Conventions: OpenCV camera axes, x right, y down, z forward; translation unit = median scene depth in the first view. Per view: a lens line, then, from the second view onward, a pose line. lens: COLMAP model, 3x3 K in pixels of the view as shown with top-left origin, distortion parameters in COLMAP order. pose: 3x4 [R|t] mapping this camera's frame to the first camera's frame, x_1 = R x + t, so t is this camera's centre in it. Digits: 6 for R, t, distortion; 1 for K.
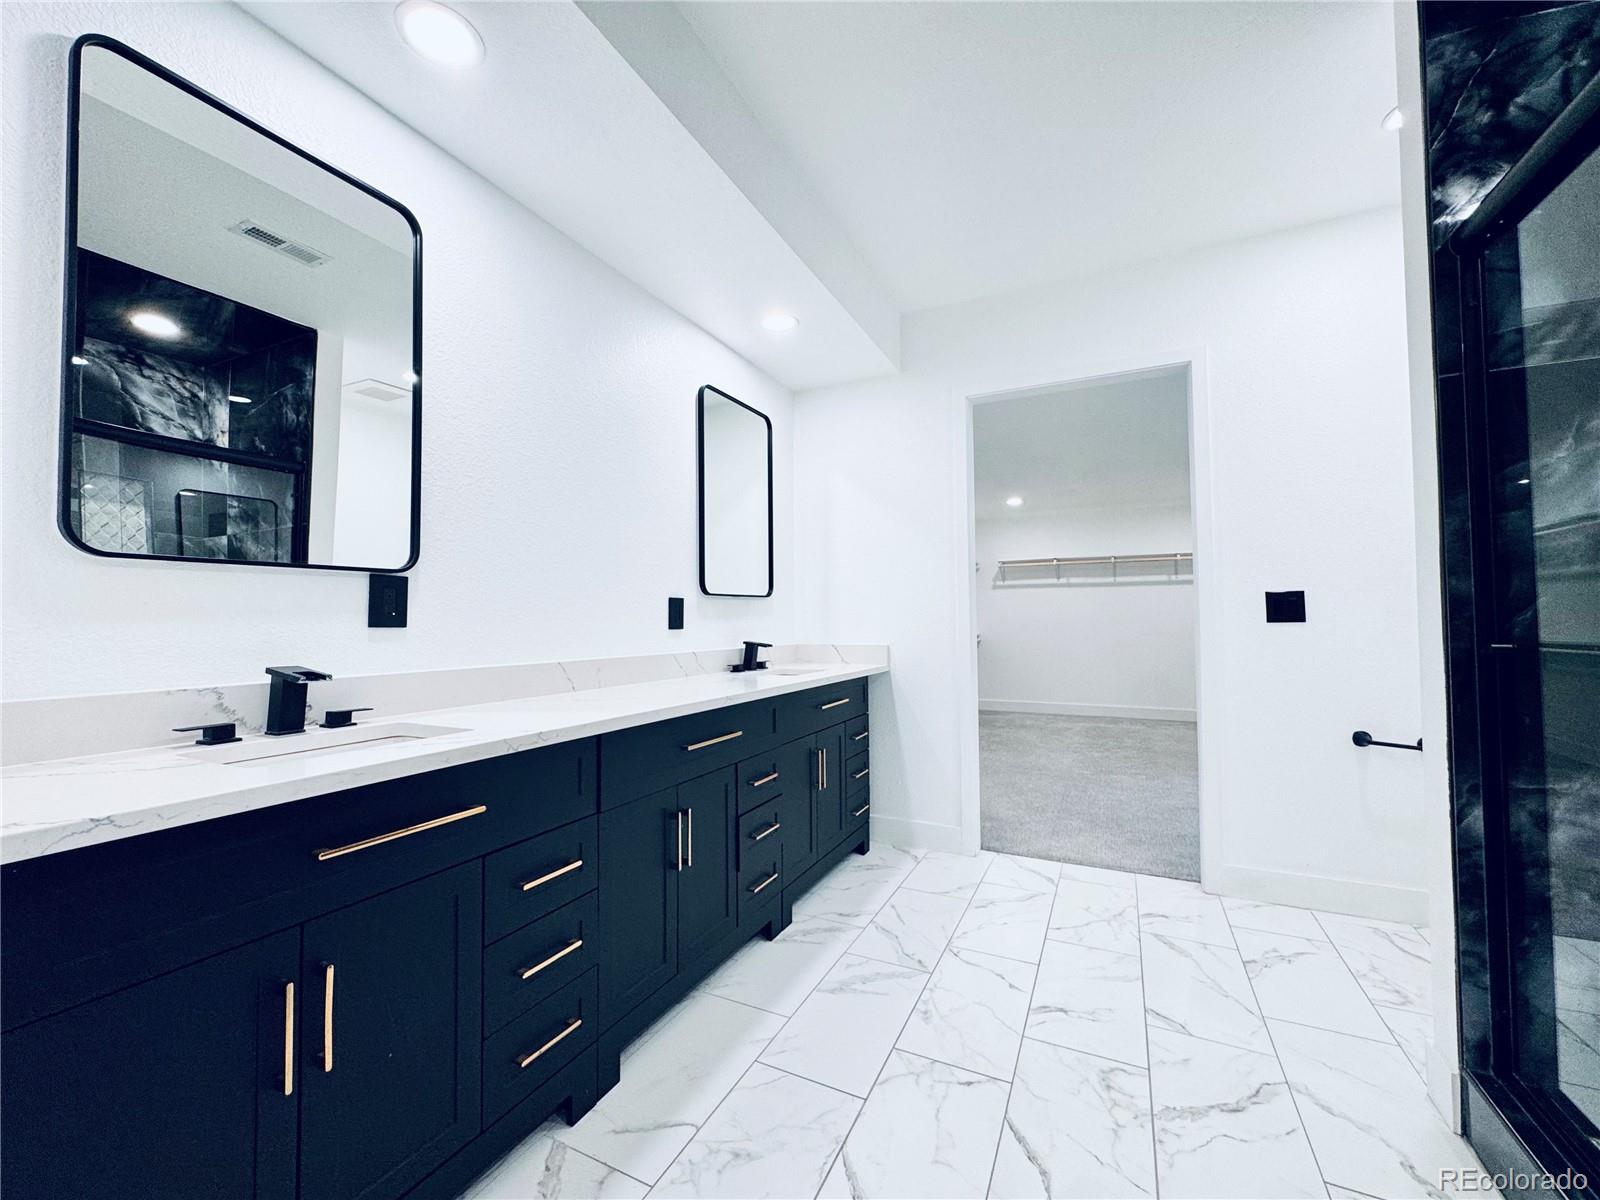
lens RADIAL K [[643.9, 0, 798.9], [0, 643.9, 601.6], [0, 0, 1]] dist [-0.002025, 0.000402]
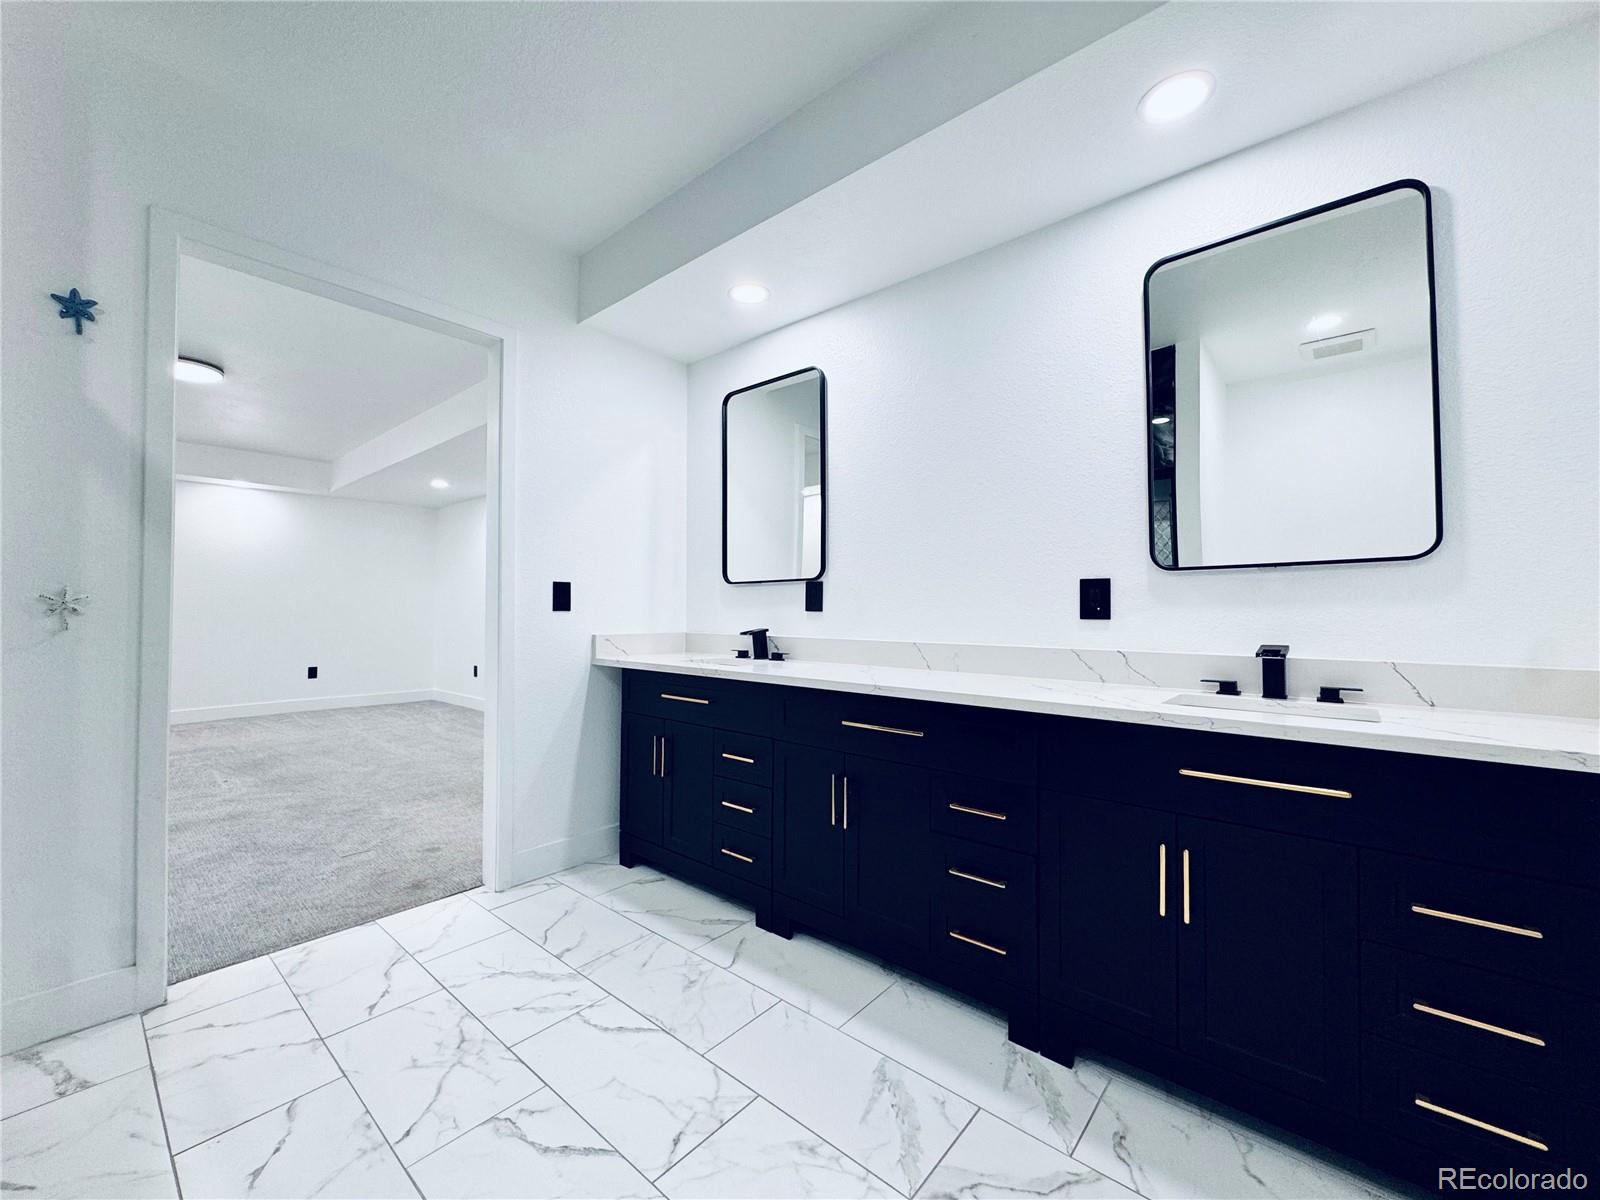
lens RADIAL K [[643.9, 0, 802.4], [0, 643.9, 596.9], [0, 0, 1]] dist [-0.002025, 0.000402]
pose [[-0.248051, -0.013660, -0.968651, 0.931808], [0.031118, 0.999272, -0.022061, 0.032831], [0.968247, -0.035615, -0.247446, 1.219494]]
